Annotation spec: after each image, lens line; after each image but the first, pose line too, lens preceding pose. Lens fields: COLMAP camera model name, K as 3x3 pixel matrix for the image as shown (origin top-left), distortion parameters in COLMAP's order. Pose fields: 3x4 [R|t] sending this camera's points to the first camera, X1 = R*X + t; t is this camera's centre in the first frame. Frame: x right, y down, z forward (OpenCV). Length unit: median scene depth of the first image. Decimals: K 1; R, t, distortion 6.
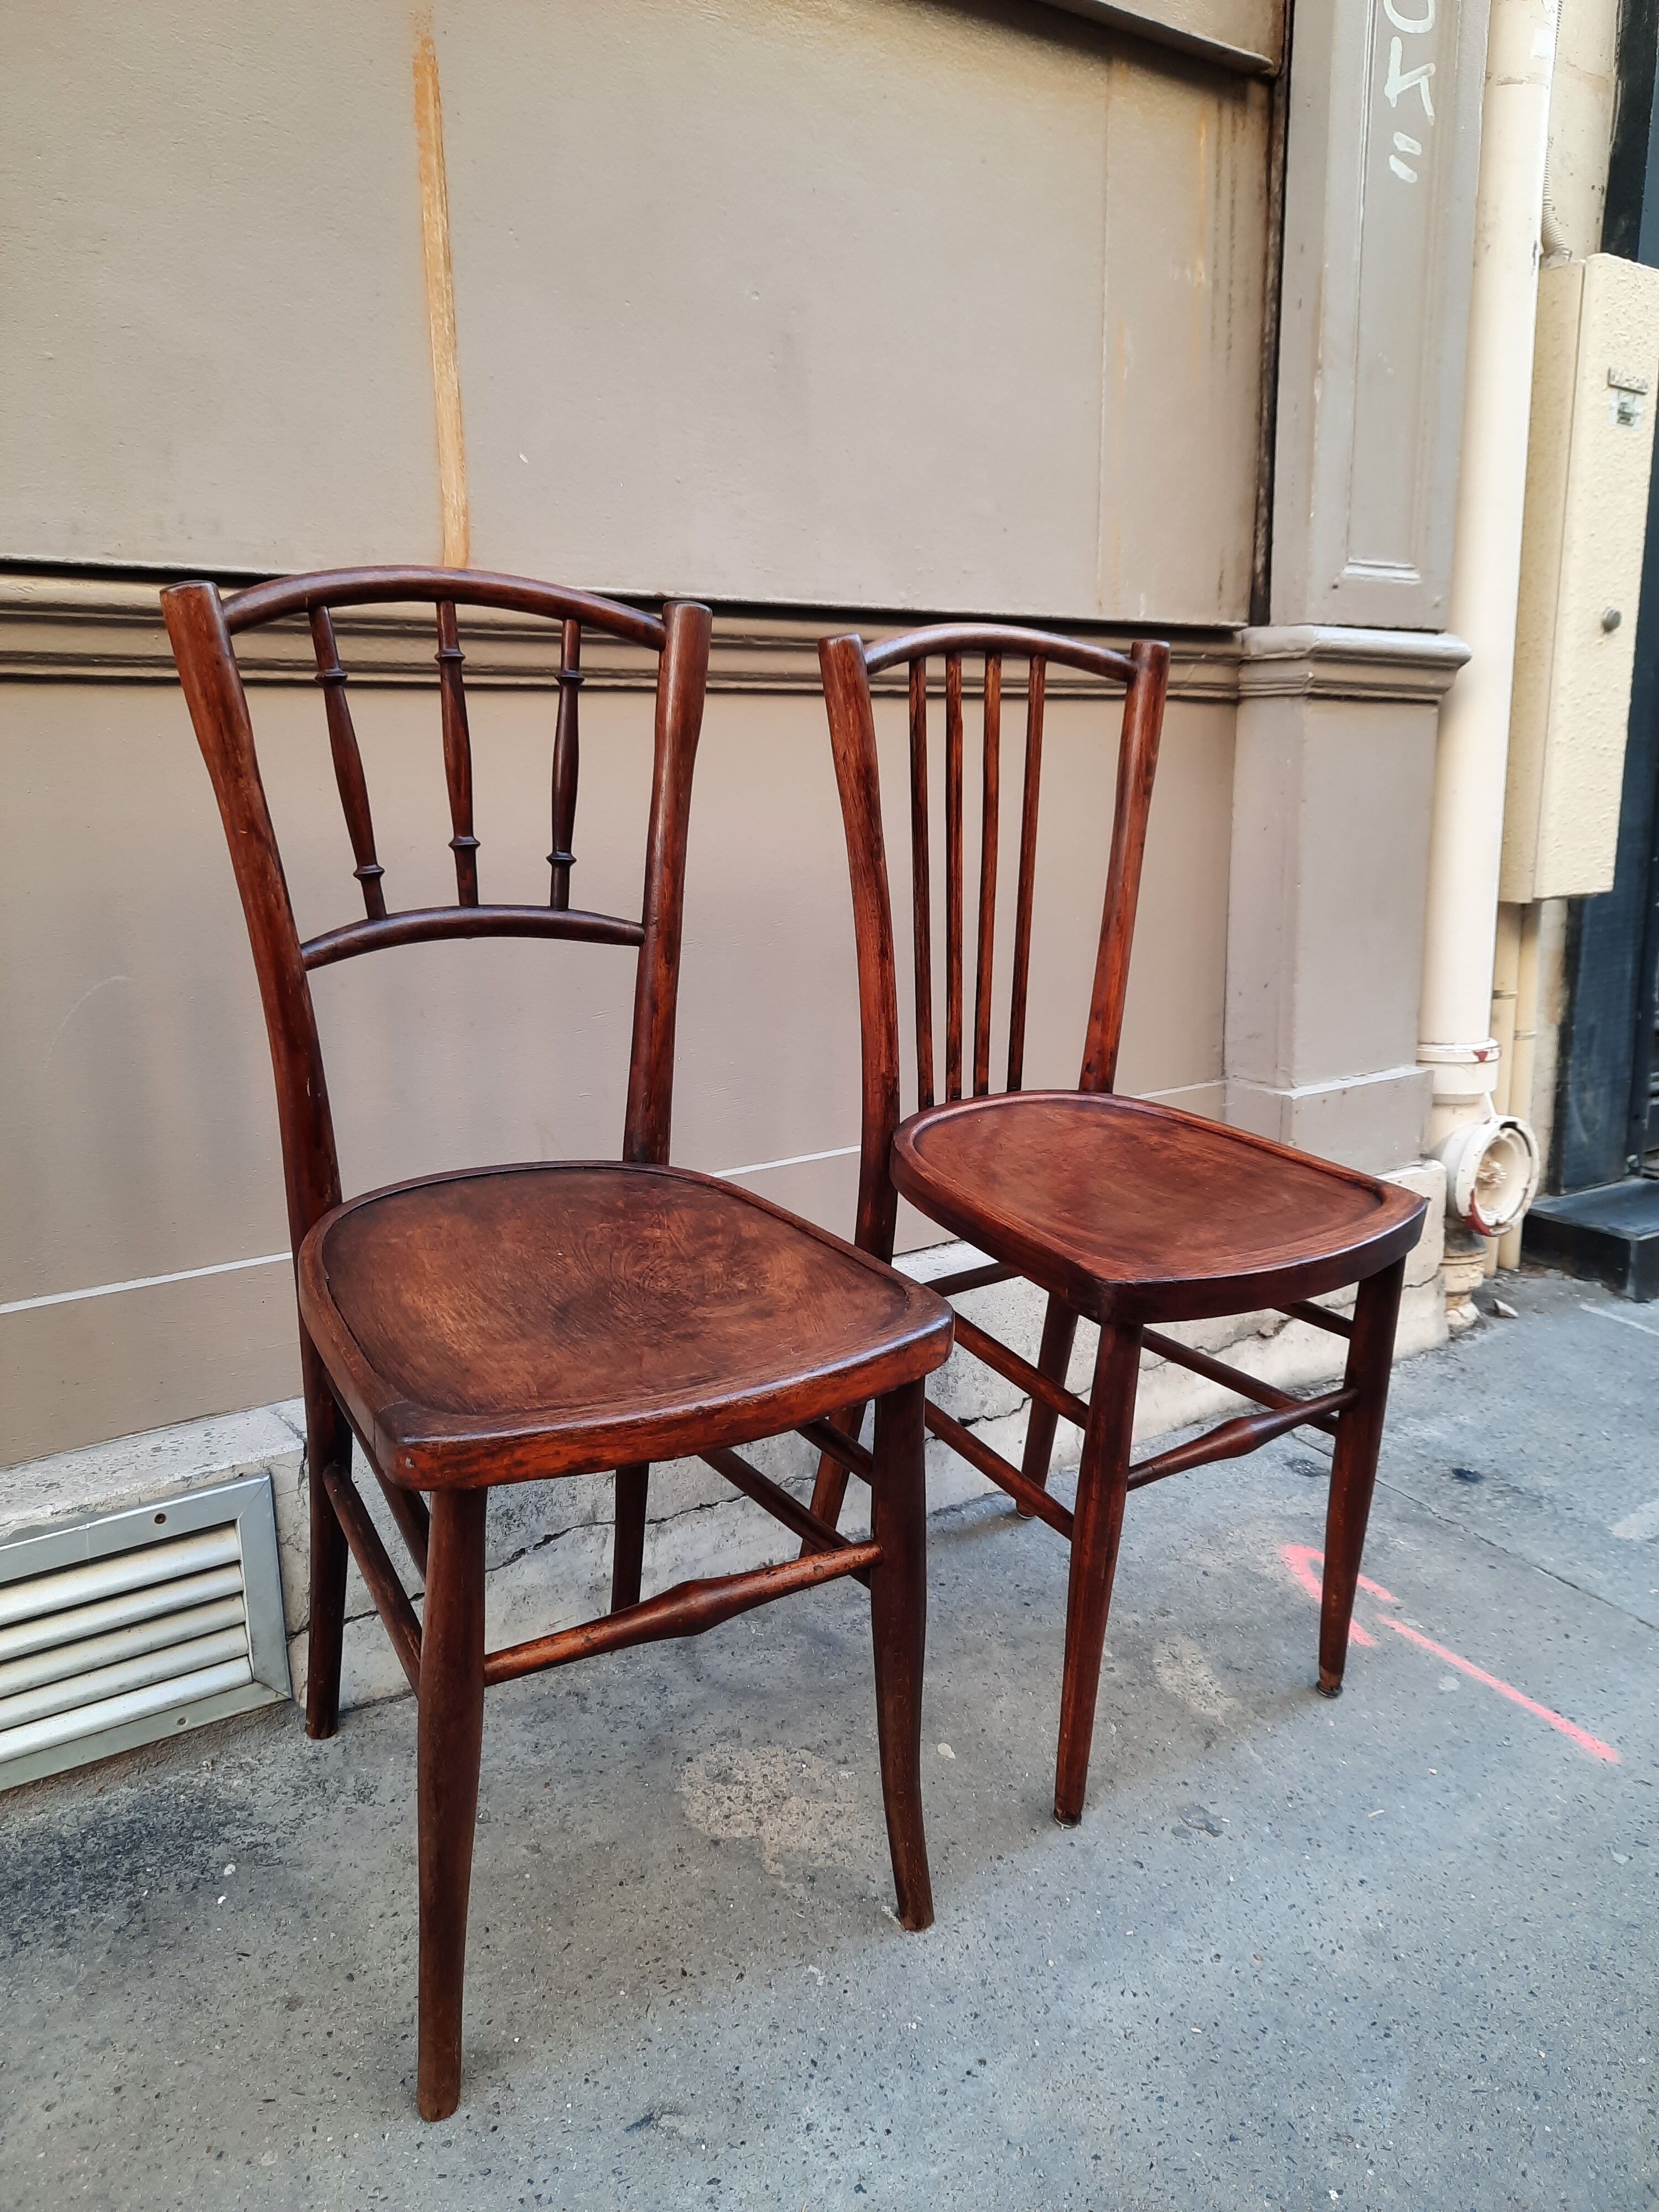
lens RADIAL K [[1614.1, 0, 826.2], [0, 1614.1, 1095.6], [0, 0, 1]] dist [0.038358, -0.047334]
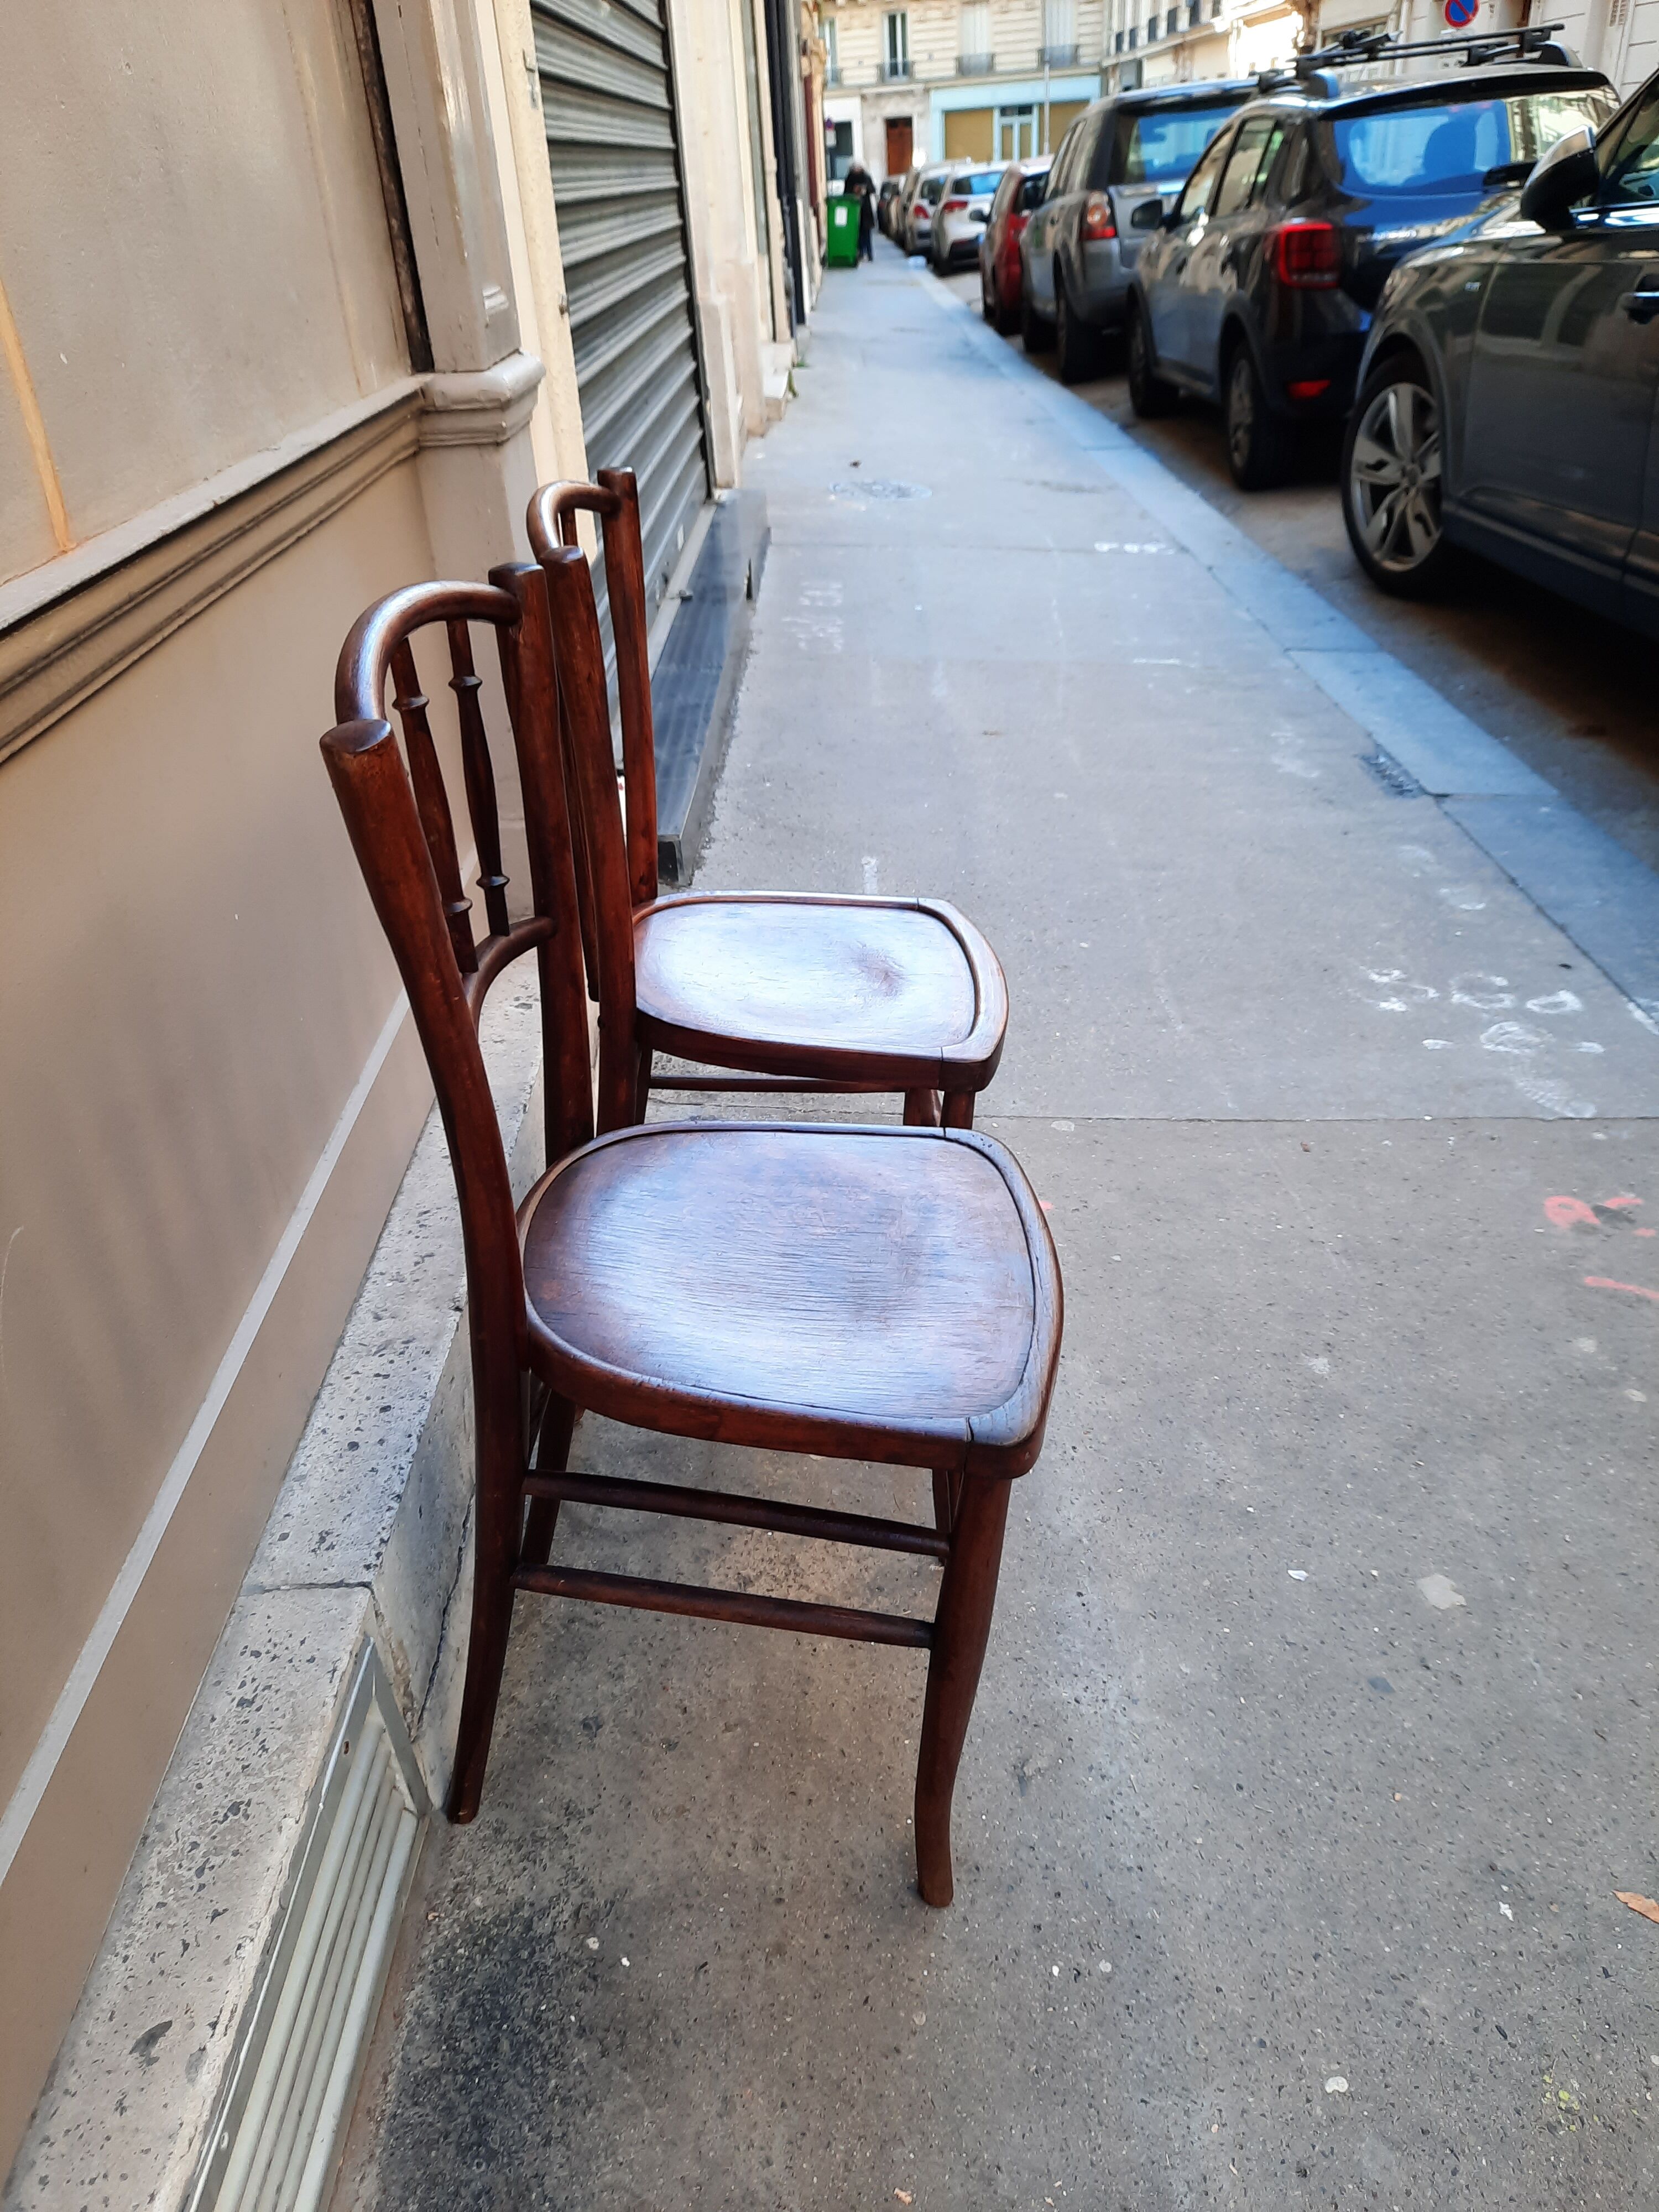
lens RADIAL K [[1601.3, 0, 821.6], [0, 1601.3, 1092.3], [0, 0, 1]] dist [0.043518, -0.051316]
pose [[0.580727, -0.423378, 0.695347, -0.729213], [0.211861, 0.903297, 0.373055, -0.334873], [-0.786048, -0.069327, 0.614266, 0.294069]]
